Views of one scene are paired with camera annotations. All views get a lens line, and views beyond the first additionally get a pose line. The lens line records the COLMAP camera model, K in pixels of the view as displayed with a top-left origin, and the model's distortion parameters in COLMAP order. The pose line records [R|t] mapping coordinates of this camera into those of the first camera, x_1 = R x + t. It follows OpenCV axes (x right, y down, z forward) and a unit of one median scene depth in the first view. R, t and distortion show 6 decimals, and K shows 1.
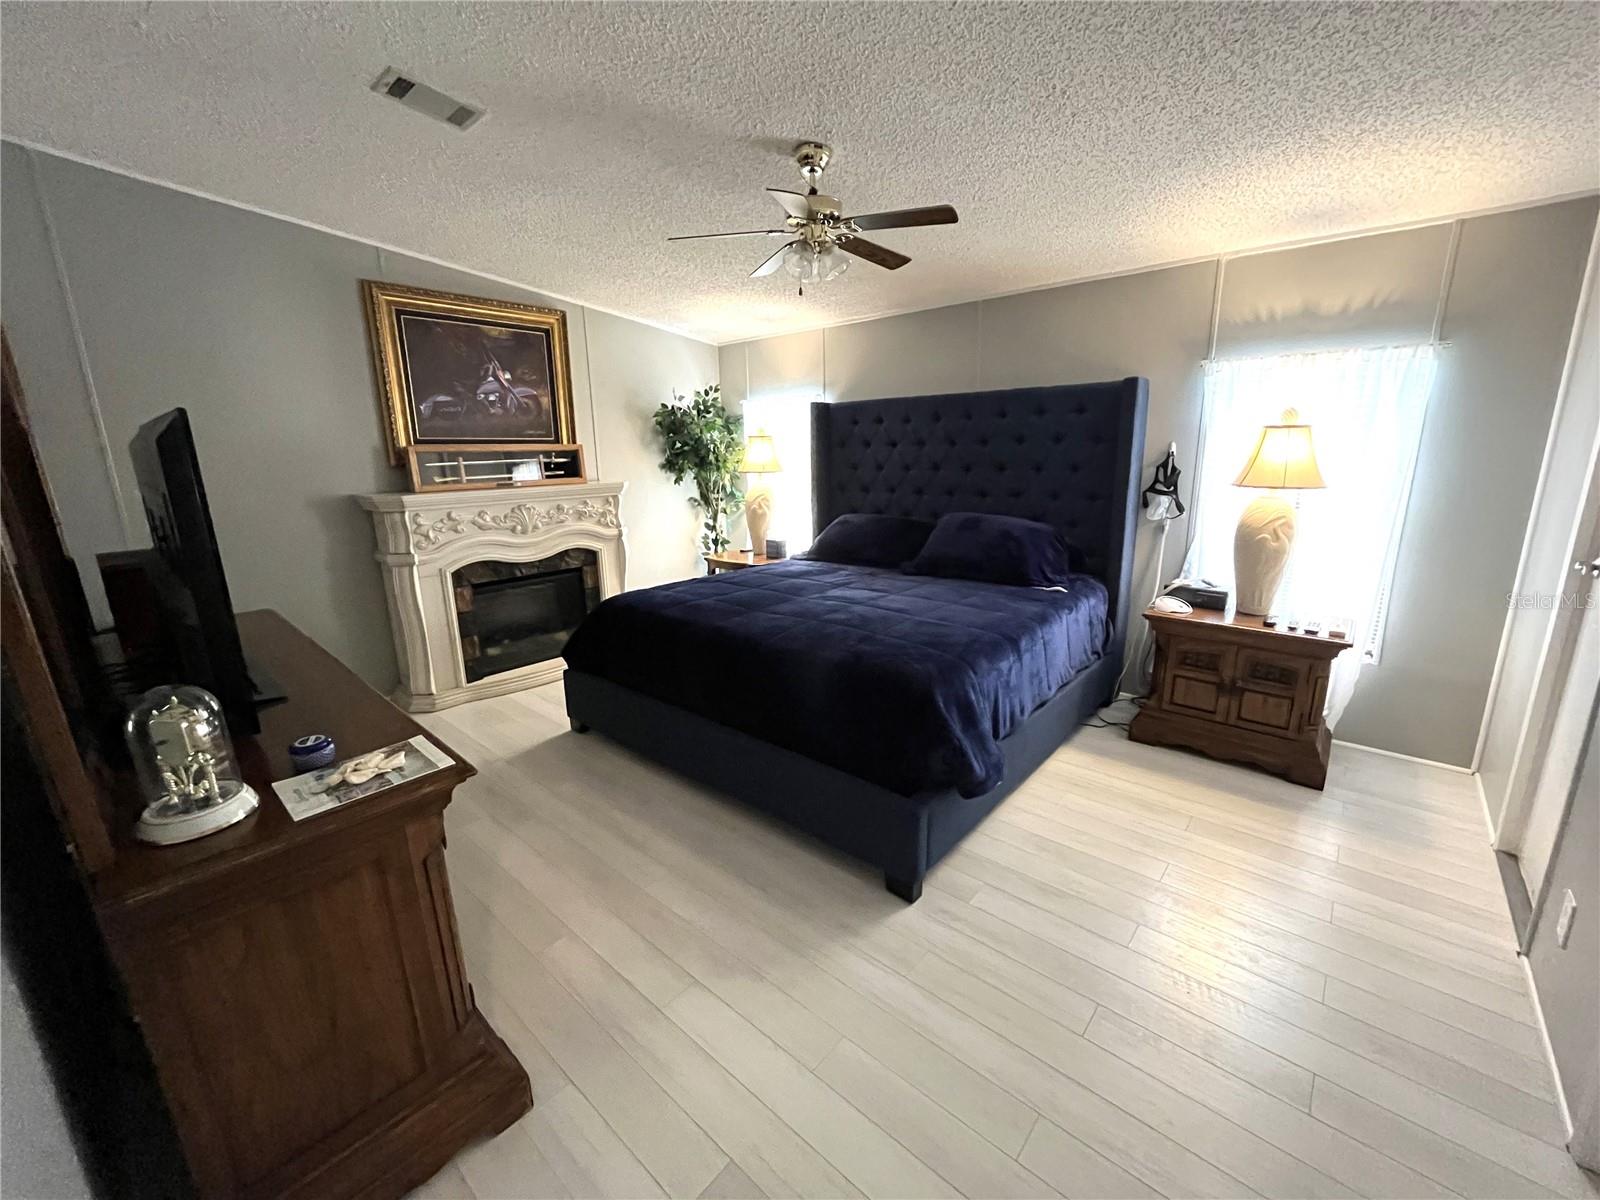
lens RADIAL K [[647.8, 0, 798.9], [0, 647.8, 598.2], [0, 0, 1]] dist [-0.003821, 0.000018]
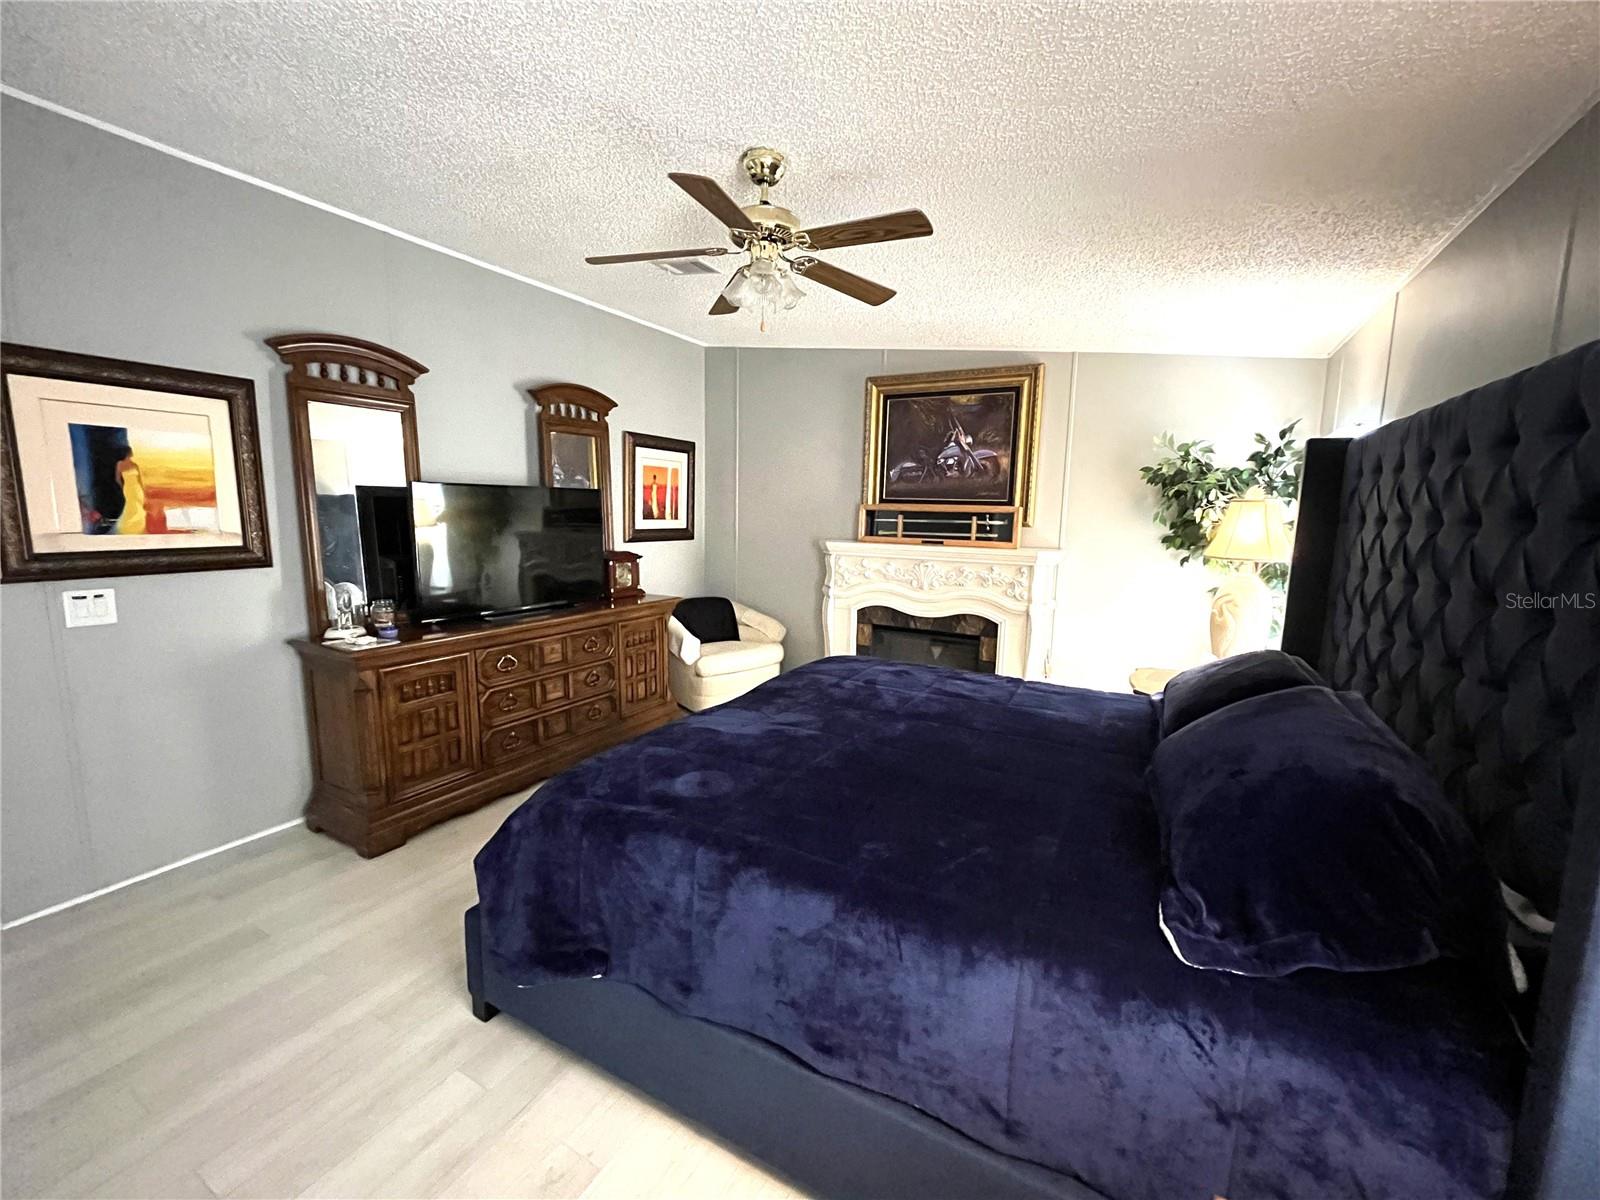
lens RADIAL K [[647.8, 0, 798.9], [0, 647.8, 598.2], [0, 0, 1]] dist [-0.003821, 0.000018]
pose [[0.213307, 0.158908, -0.963975, 0.526453], [-0.241288, 0.964687, 0.105634, -0.144972], [0.946721, 0.210064, 0.244117, 0.549125]]
